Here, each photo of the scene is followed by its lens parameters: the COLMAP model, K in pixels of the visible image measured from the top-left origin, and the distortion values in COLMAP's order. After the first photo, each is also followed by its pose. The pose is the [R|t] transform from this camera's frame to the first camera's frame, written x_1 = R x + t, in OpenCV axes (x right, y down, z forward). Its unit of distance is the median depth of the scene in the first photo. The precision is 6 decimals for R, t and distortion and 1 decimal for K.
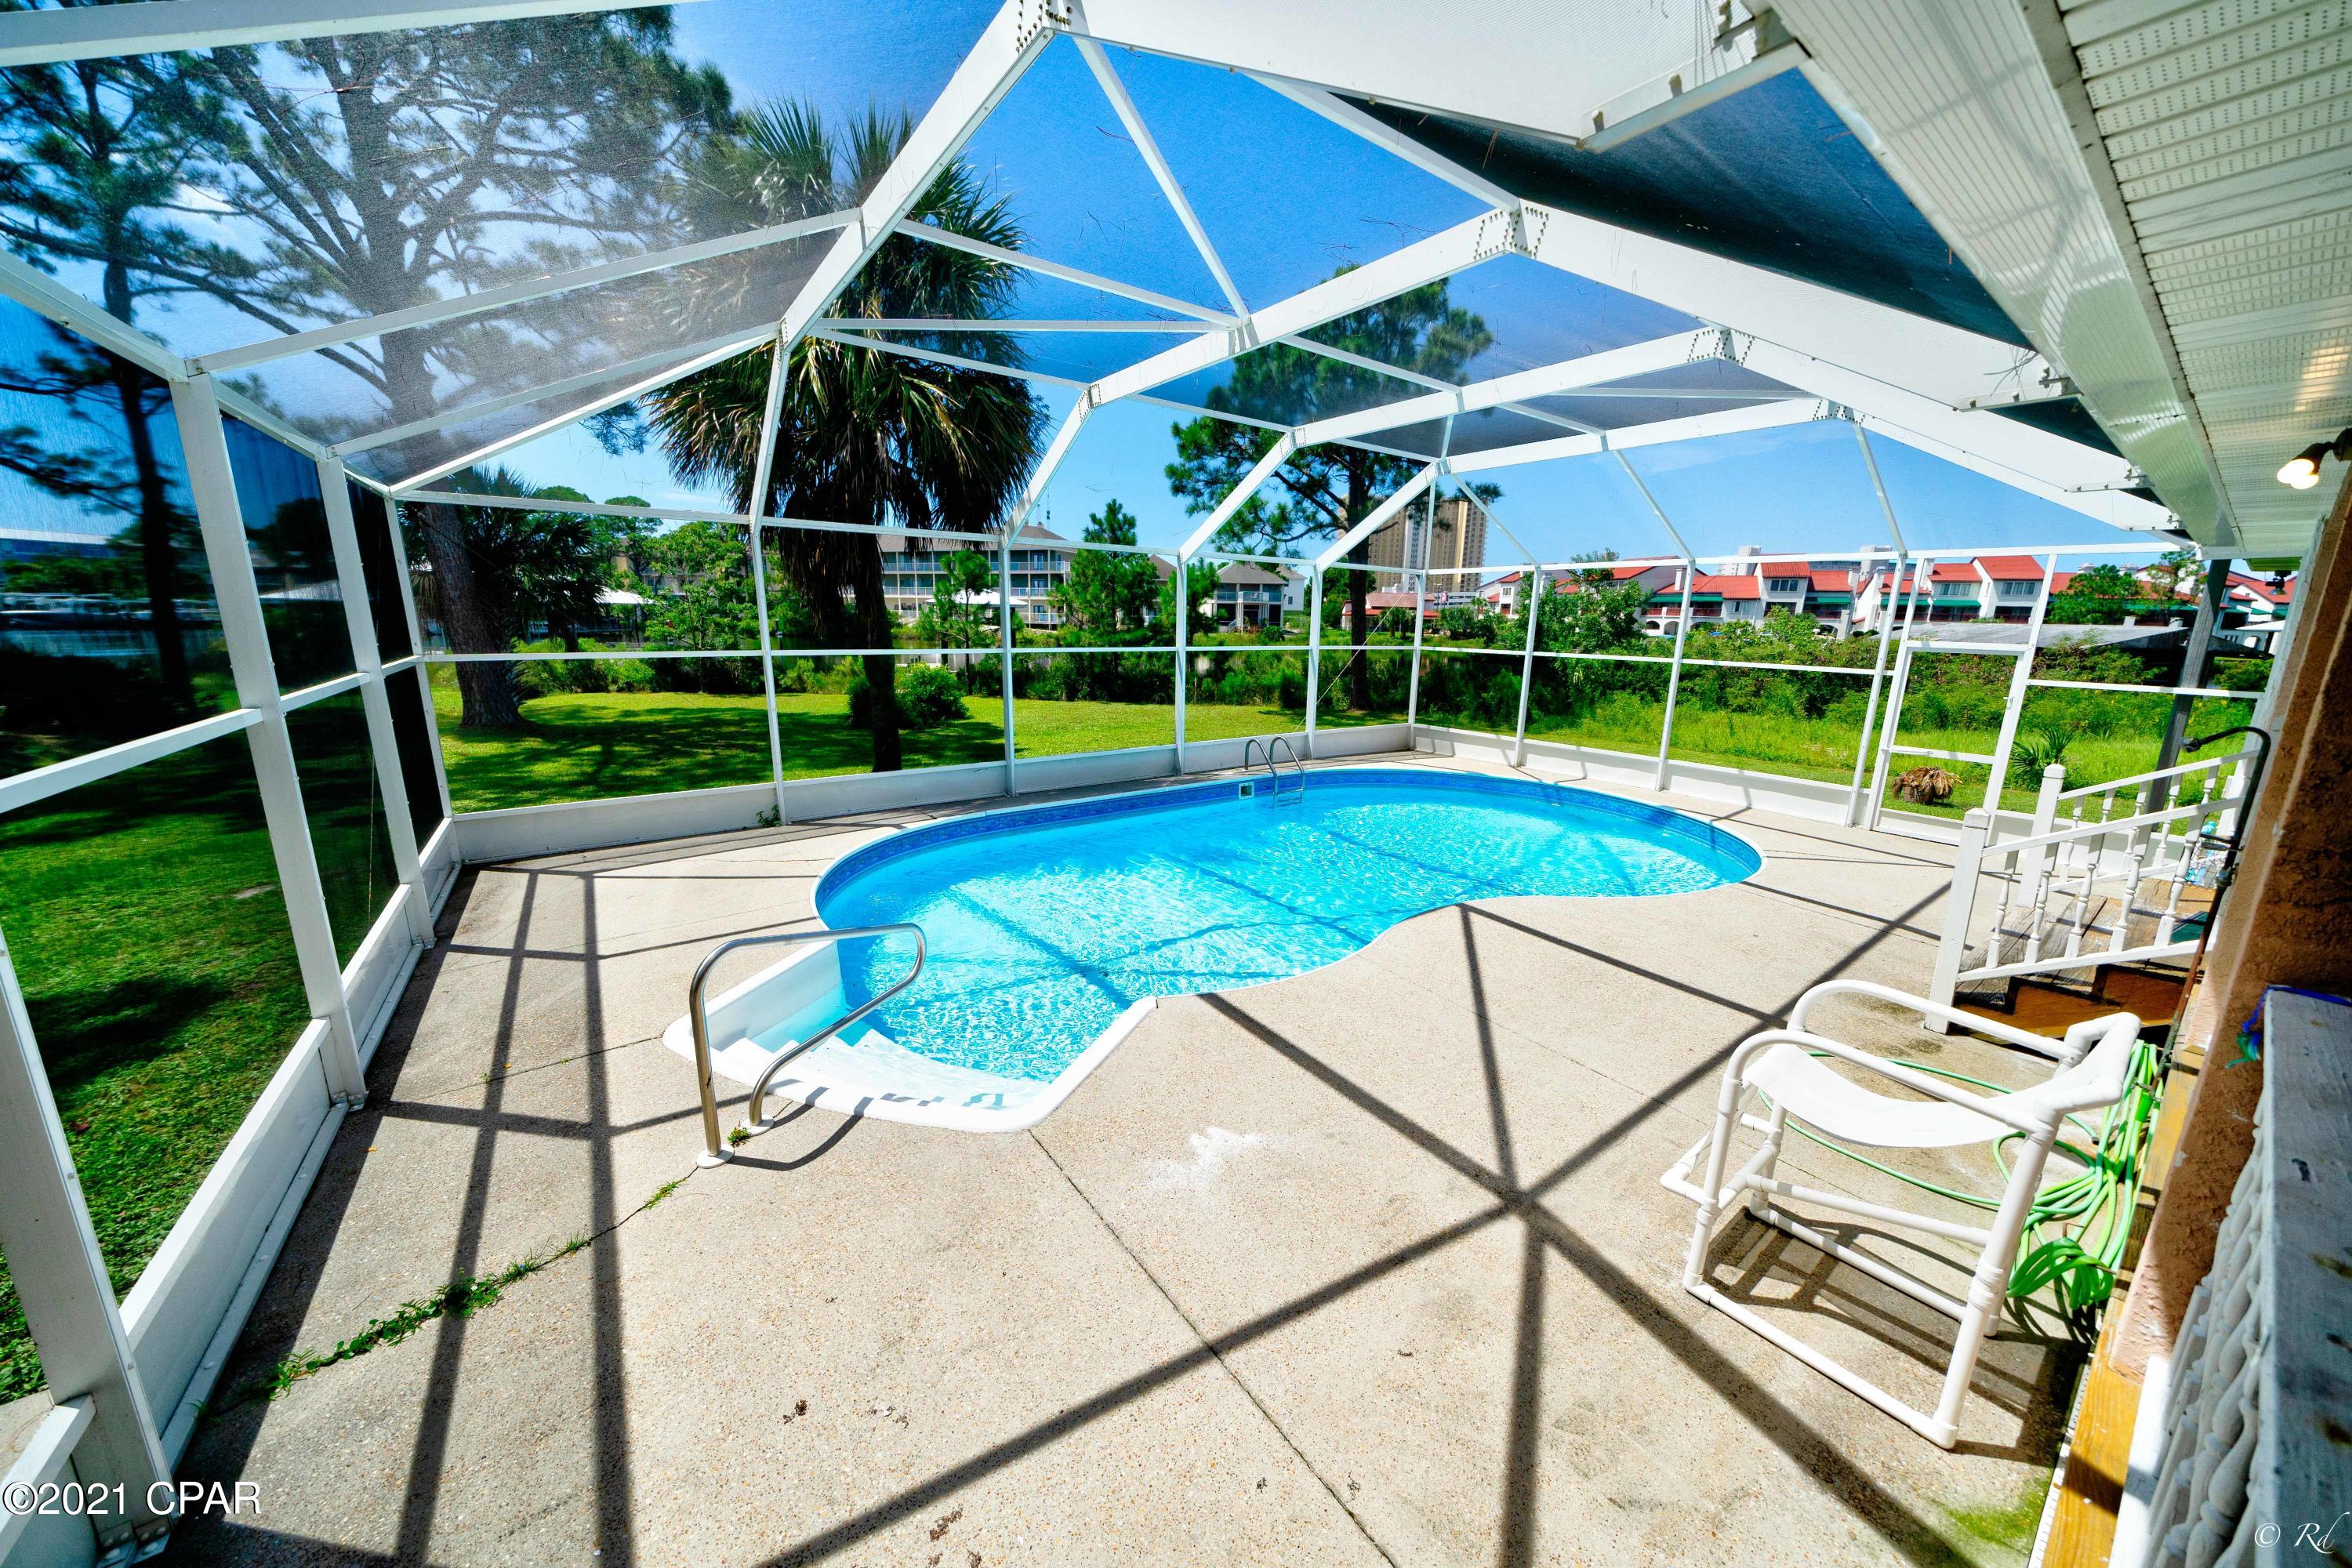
lens RADIAL K [[809.9, 0, 1169.6], [0, 809.9, 785.4], [0, 0, 1]] dist [-0.001721, -0.000275]
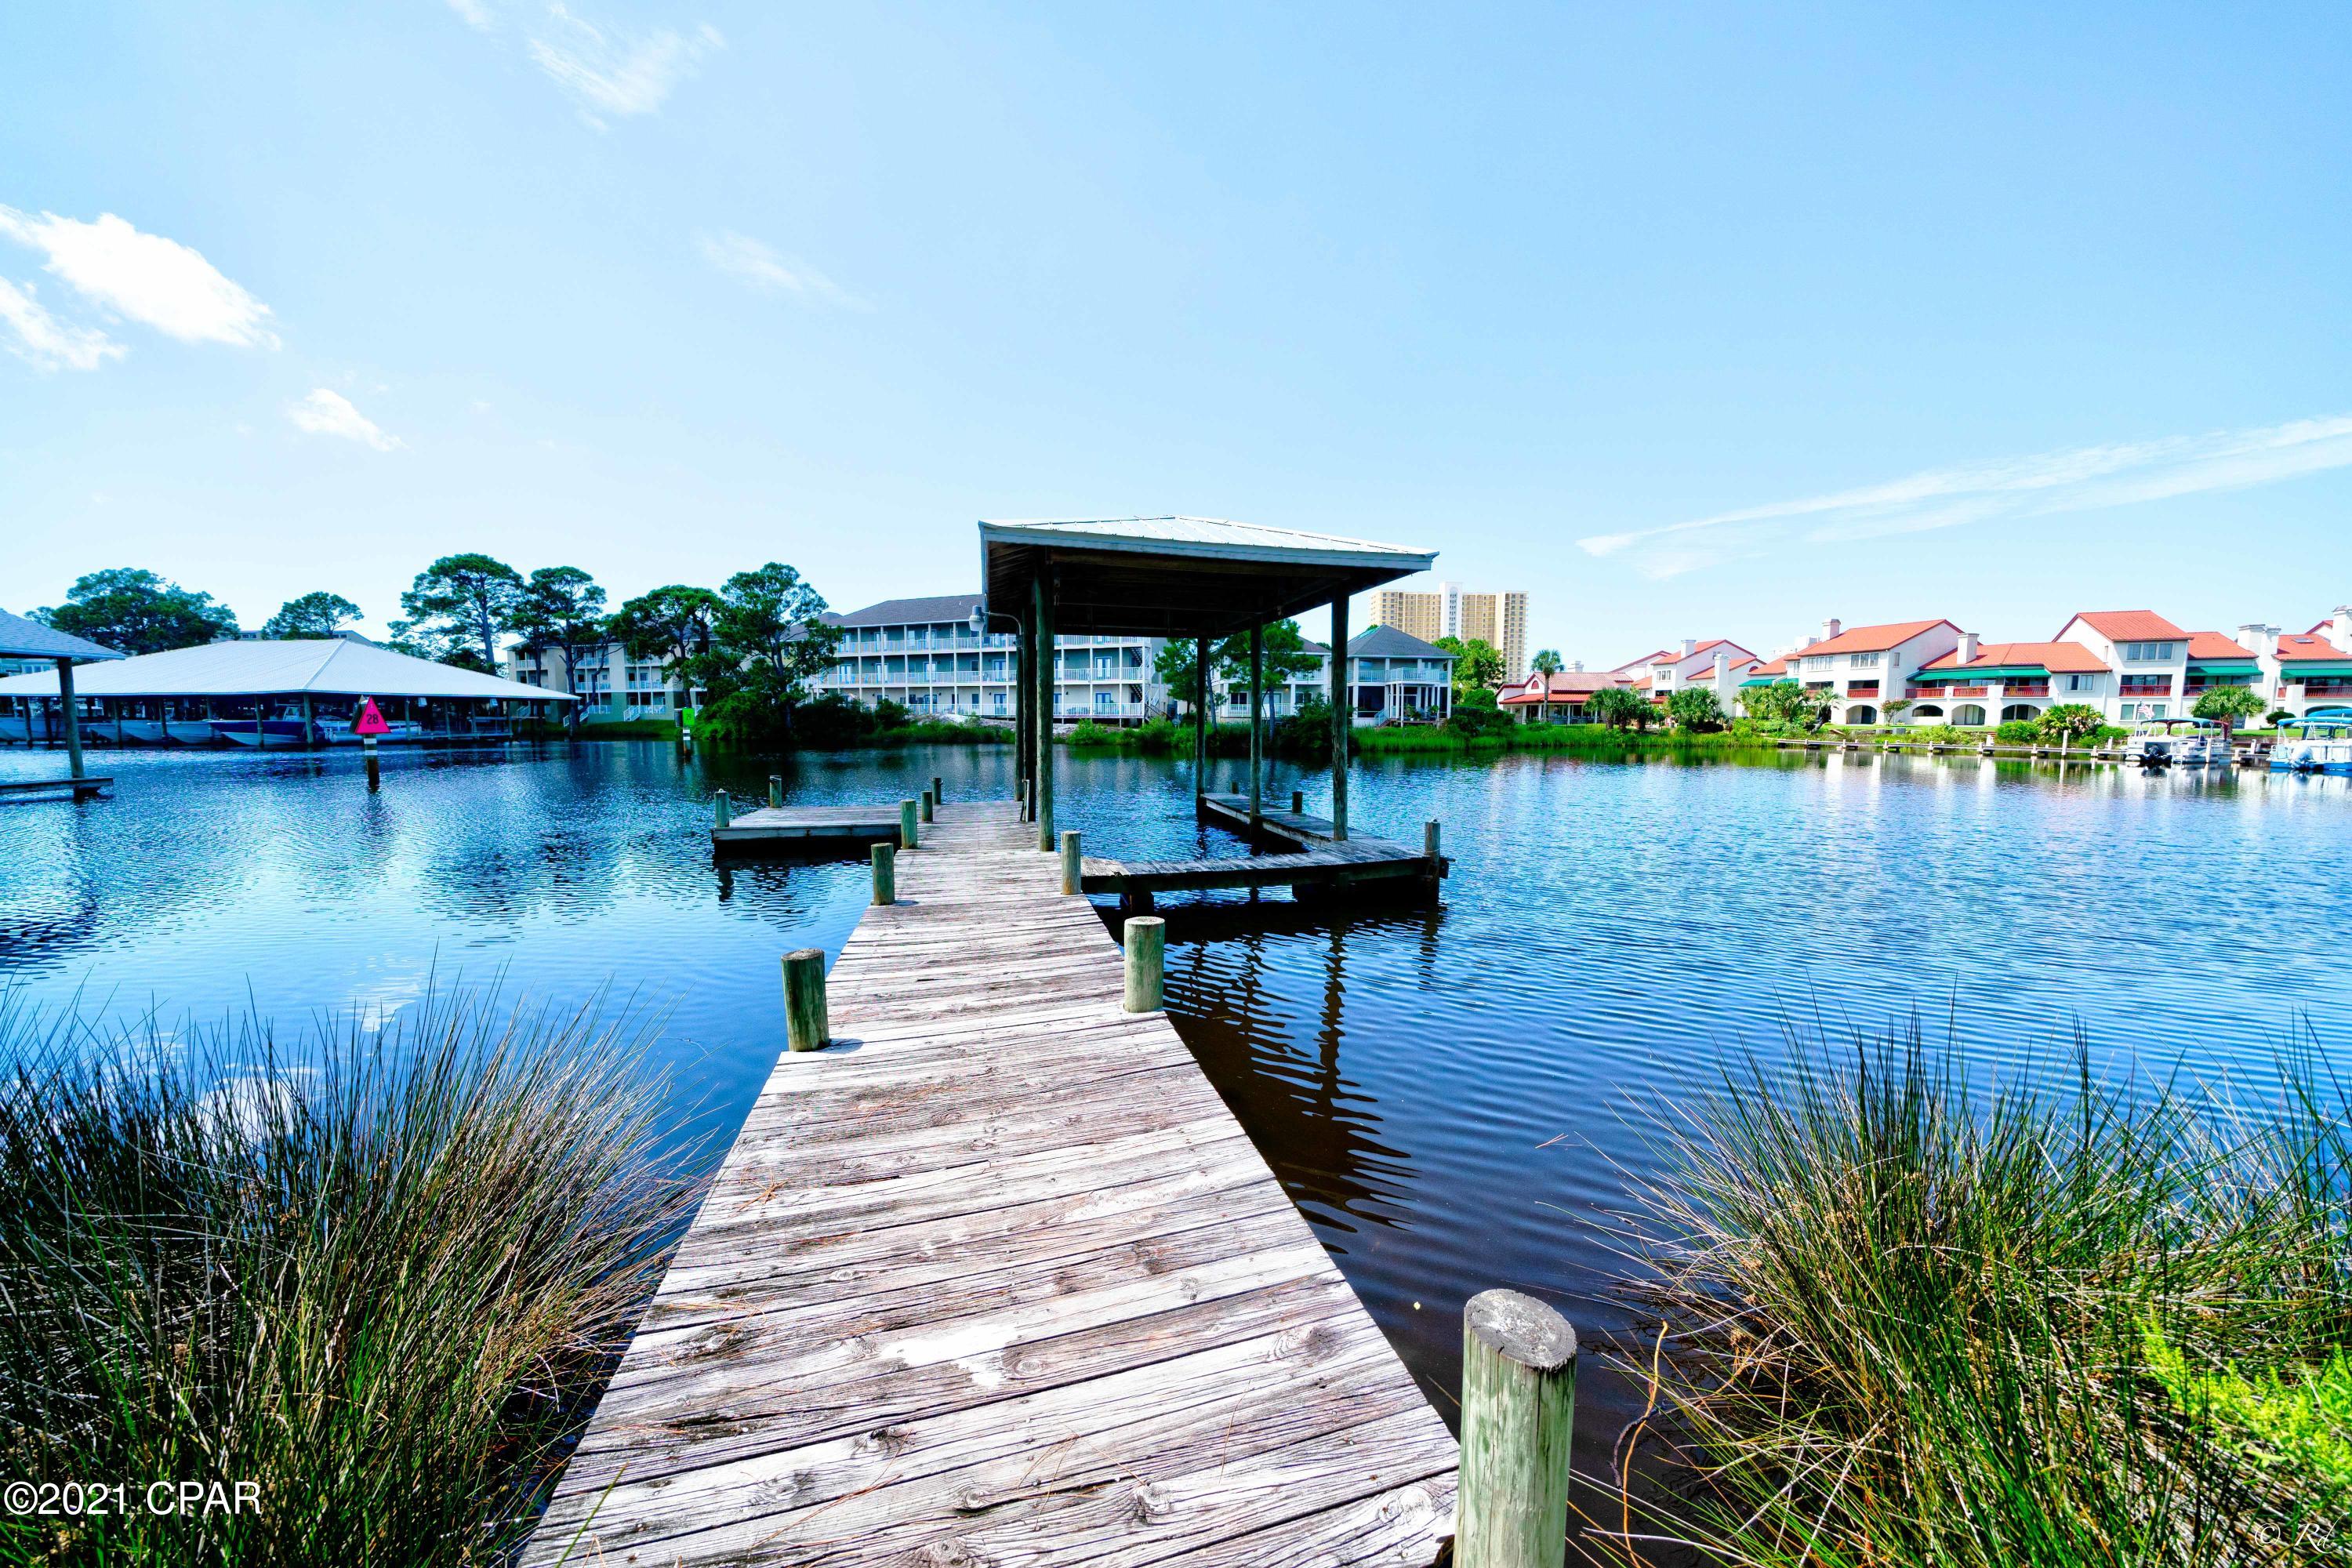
lens RADIAL K [[801.0, 0, 1170.9], [0, 801.0, 785.5], [0, 0, 1]] dist [-0.006275, 0.000096]
pose [[0.999832, -0.013702, -0.012179, -0.099996], [0.012047, 0.991853, -0.126818, -0.056130], [0.013817, 0.126650, 0.991851, 0.335828]]
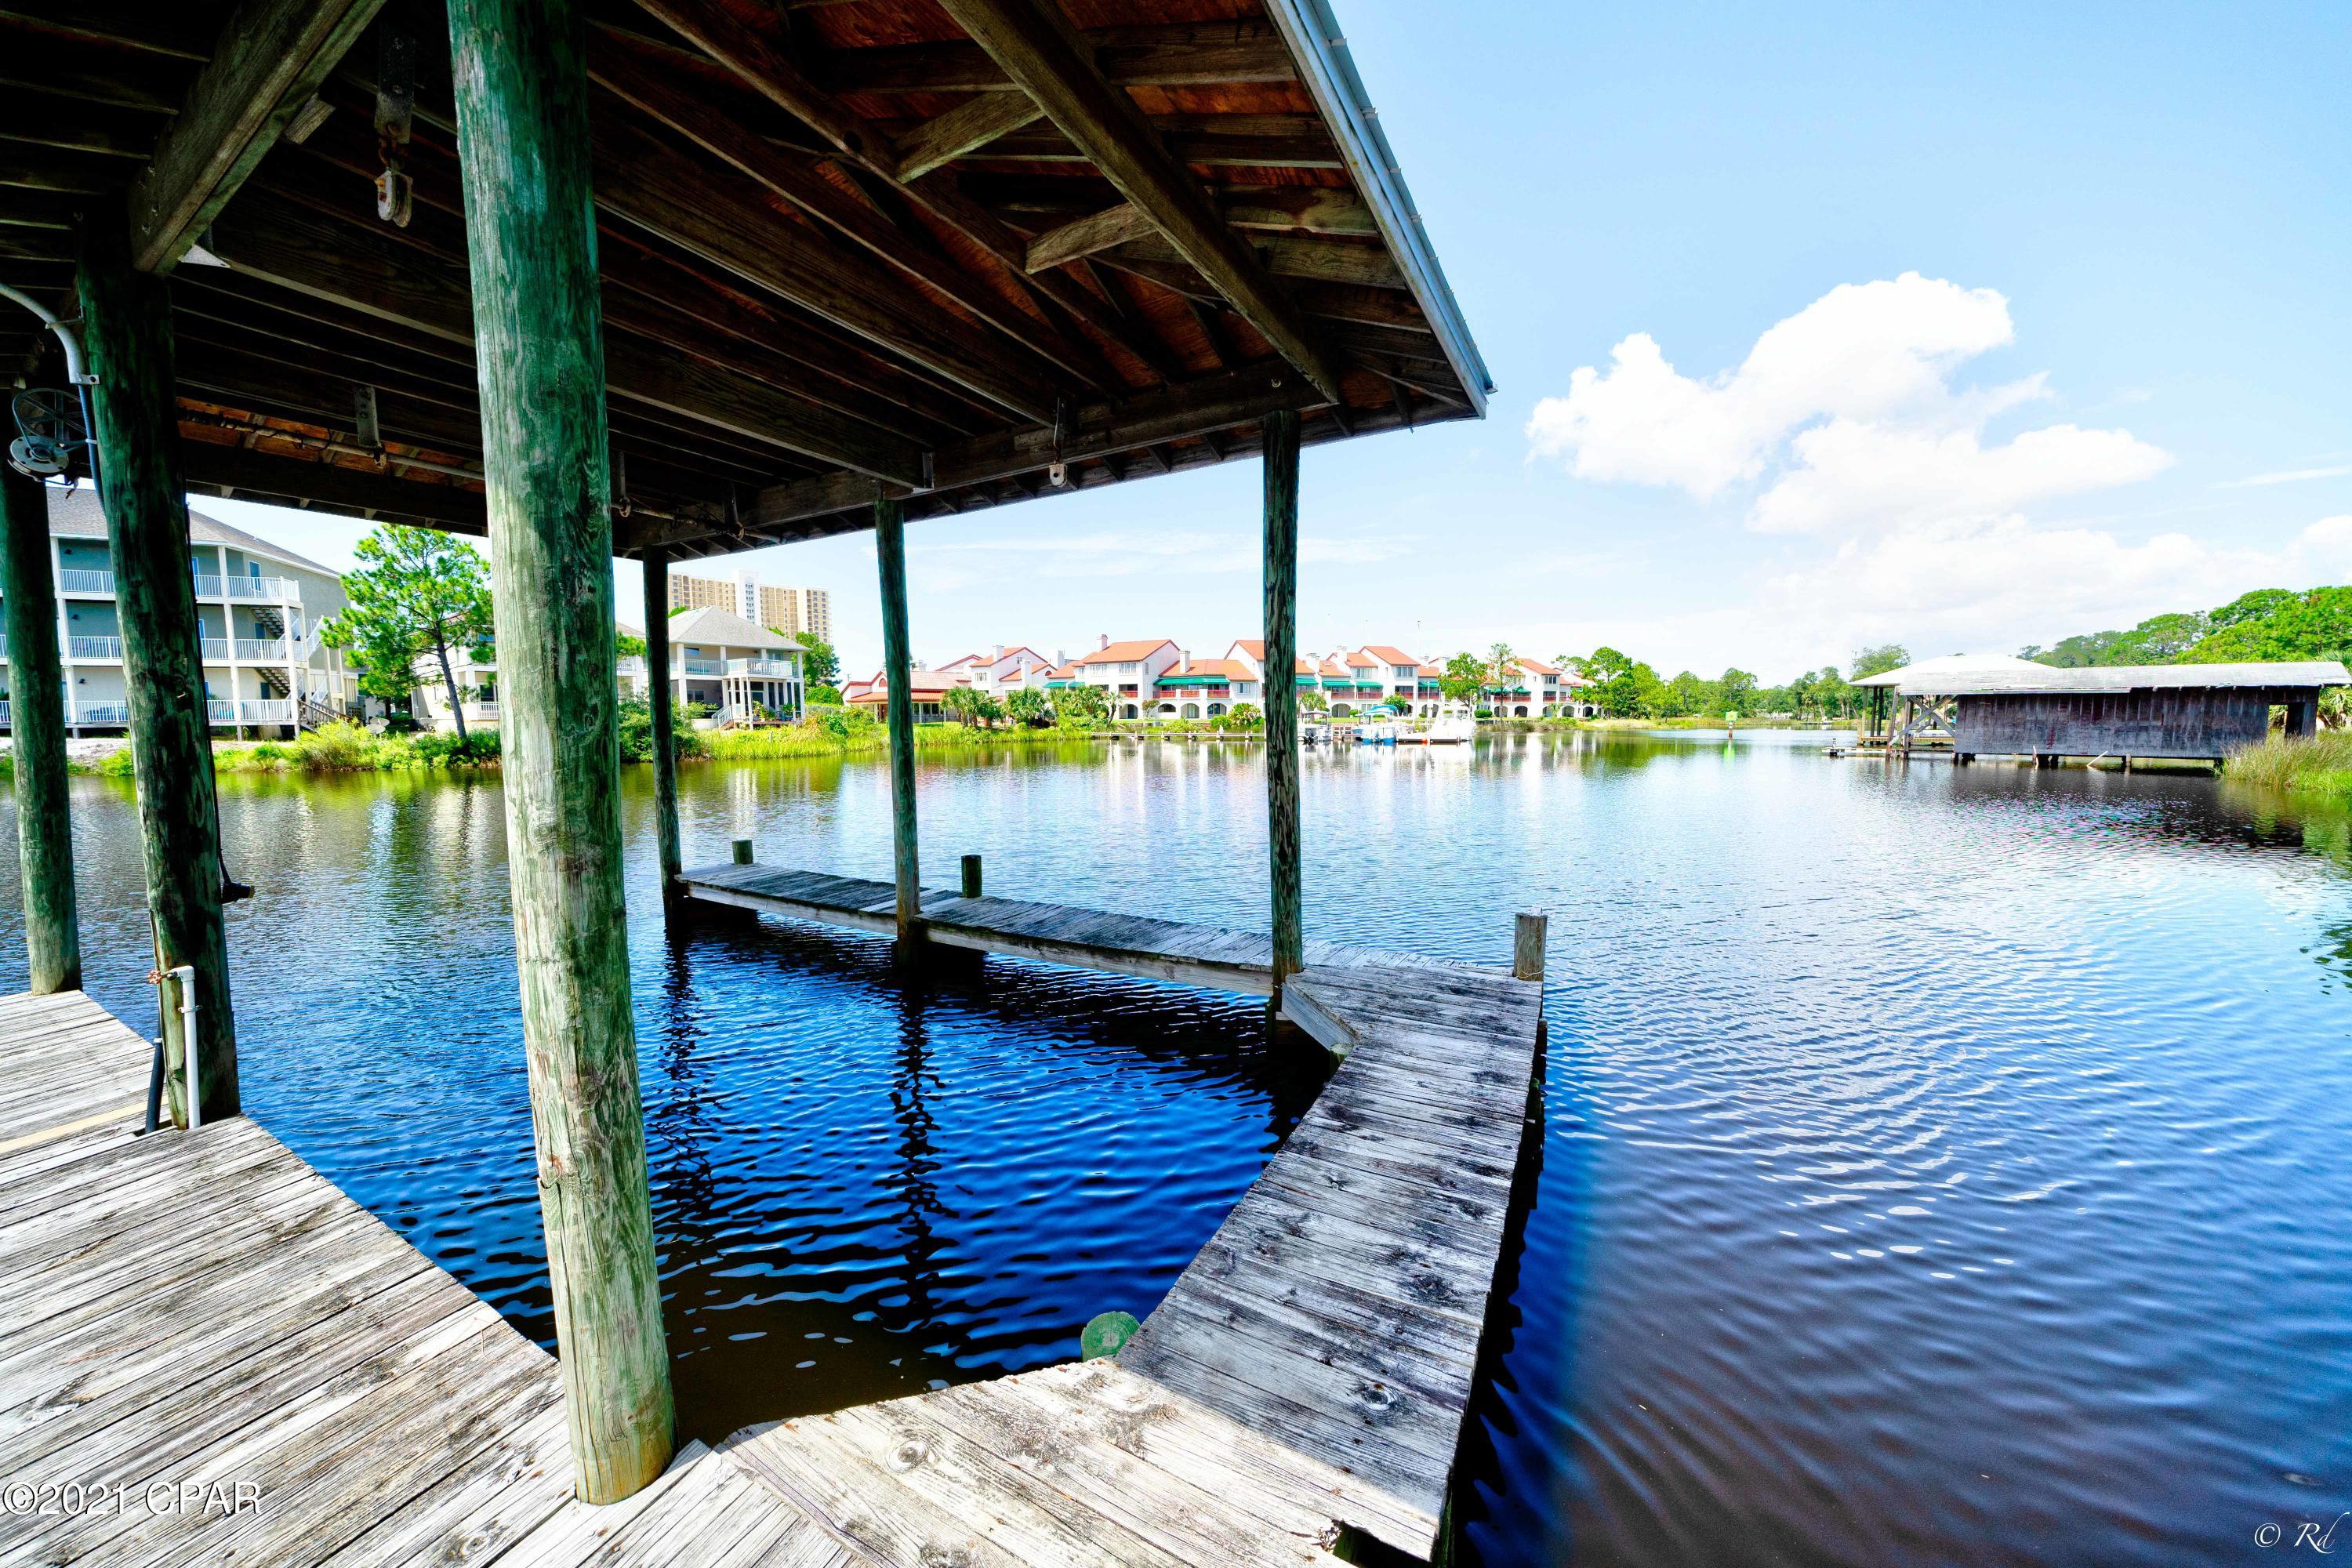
lens RADIAL K [[806.0, 0, 1170.6], [0, 806.0, 787.2], [0, 0, 1]] dist [-0.002581, 0.000172]
pose [[0.693102, -0.088420, 0.715396, -0.118493], [0.172698, 0.983914, -0.045708, -0.071386], [-0.699847, 0.155228, 0.697222, 0.405212]]
